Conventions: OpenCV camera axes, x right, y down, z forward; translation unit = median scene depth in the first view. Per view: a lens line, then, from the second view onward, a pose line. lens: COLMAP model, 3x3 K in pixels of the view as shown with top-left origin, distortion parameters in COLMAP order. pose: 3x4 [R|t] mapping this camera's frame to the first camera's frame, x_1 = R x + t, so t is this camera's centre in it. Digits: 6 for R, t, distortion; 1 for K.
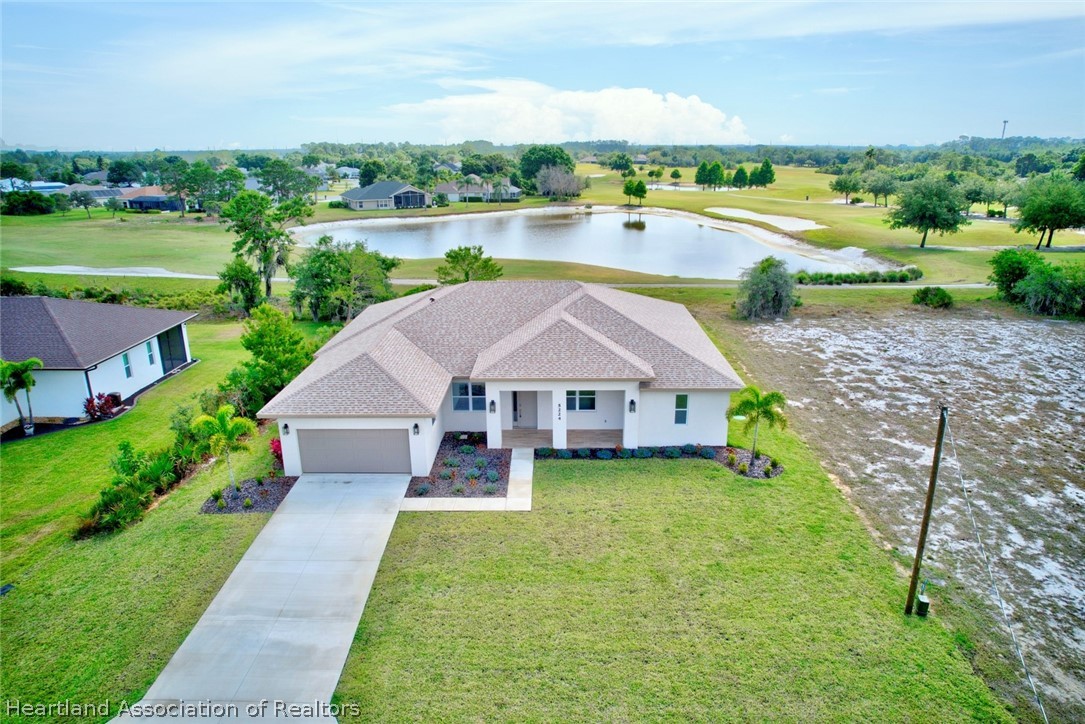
lens RADIAL K [[695.9, 0, 549.2], [0, 695.9, 360.8], [0, 0, 1]] dist [-0.078957, 0.068219]
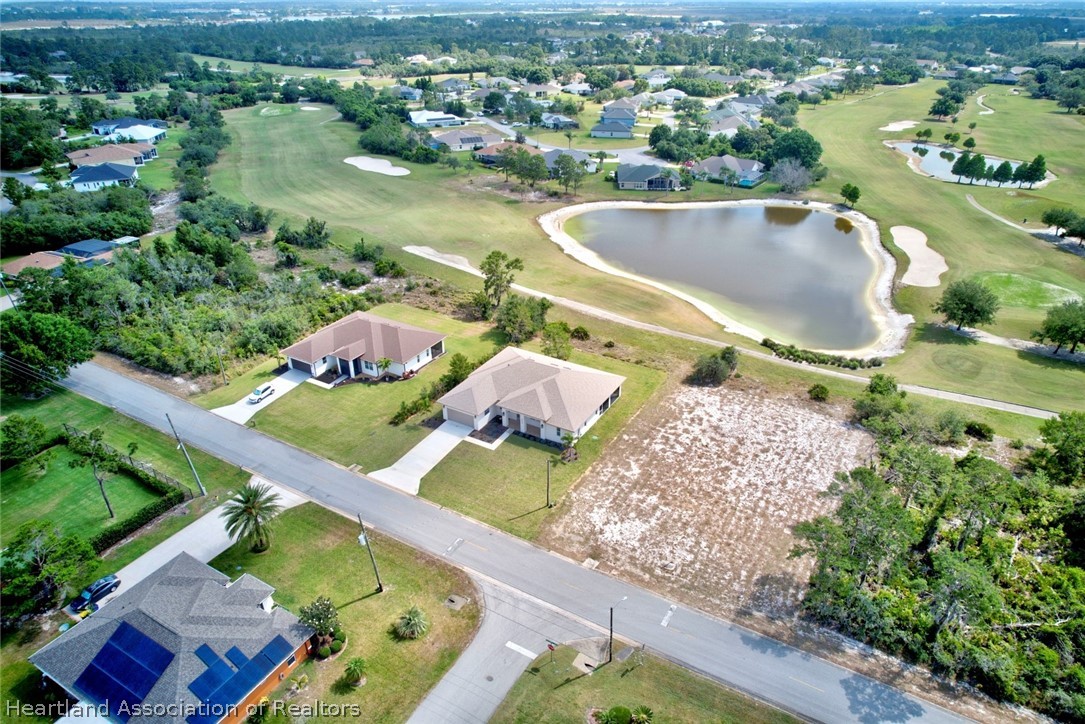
lens RADIAL K [[695.9, 0, 549.2], [0, 695.9, 360.8], [0, 0, 1]] dist [-0.078957, 0.068219]
pose [[0.871440, 0.235993, -0.430000, 1.211416], [-0.149680, 0.962781, 0.225052, -0.785598], [0.467106, -0.131757, 0.874329, -1.402618]]
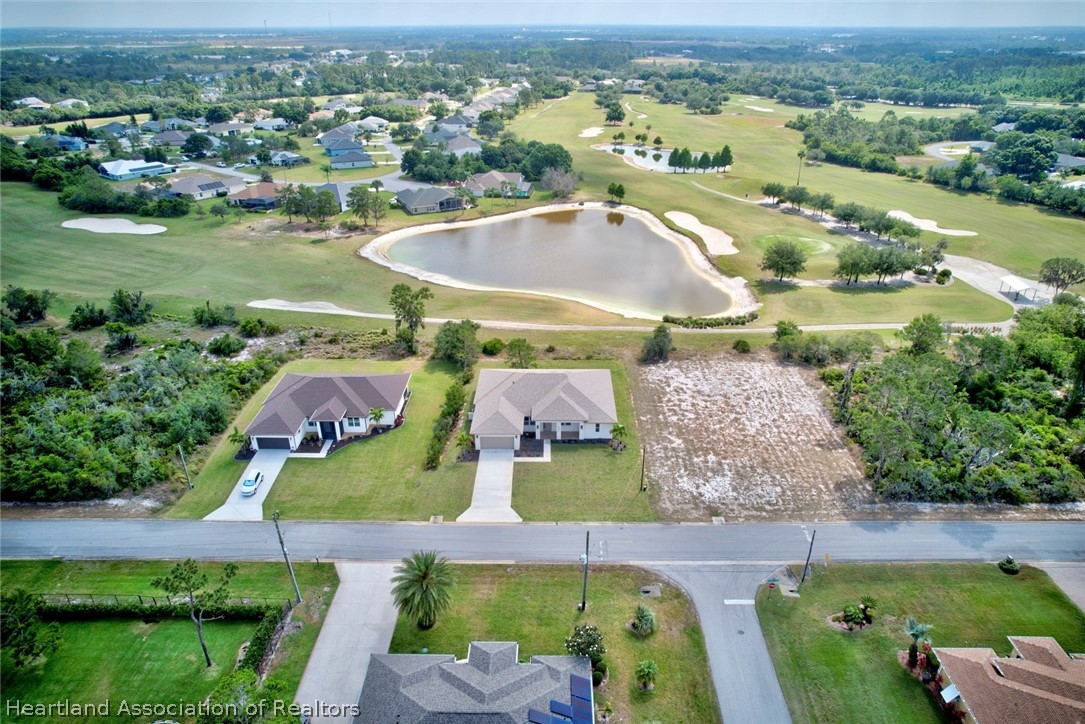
lens RADIAL K [[695.9, 0, 549.2], [0, 695.9, 360.8], [0, 0, 1]] dist [-0.078957, 0.068219]
pose [[0.999989, 0.004436, 0.001728, -0.031457], [-0.004651, 0.987810, 0.155595, -0.639130], [-0.001017, -0.155601, 0.987819, -1.836506]]
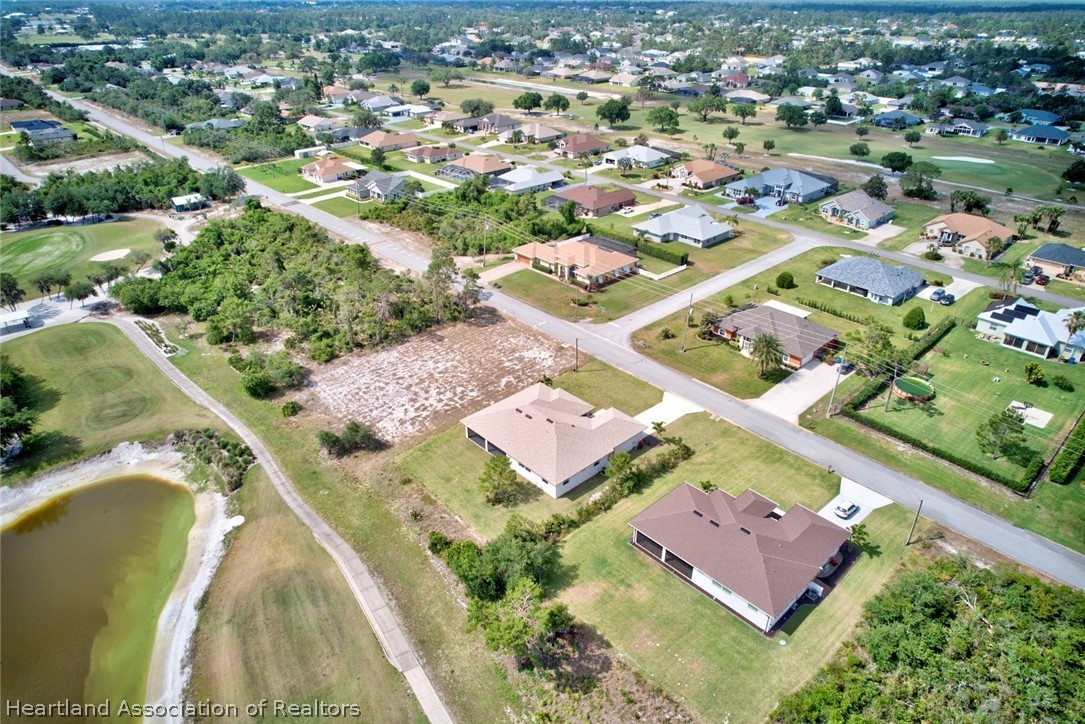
lens RADIAL K [[695.9, 0, 549.2], [0, 695.9, 360.8], [0, 0, 1]] dist [-0.078957, 0.068219]
pose [[-0.699536, -0.339051, 0.629042, -1.776652], [0.214546, 0.740015, 0.637454, -2.085906], [-0.681630, 0.580880, -0.444925, 2.212185]]
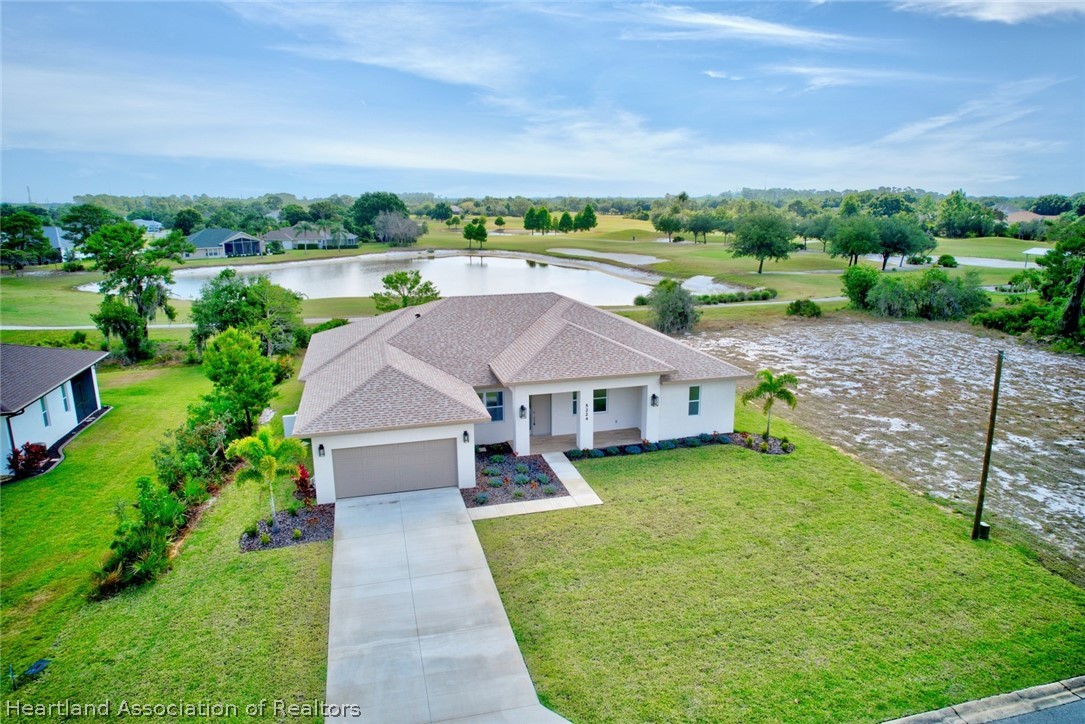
lens RADIAL K [[695.9, 0, 549.2], [0, 695.9, 360.8], [0, 0, 1]] dist [-0.078957, 0.068219]
pose [[0.961907, -0.061840, 0.266290, -0.265222], [0.081026, 0.994803, -0.061664, 0.050492], [-0.261093, 0.080891, 0.961918, 0.035281]]
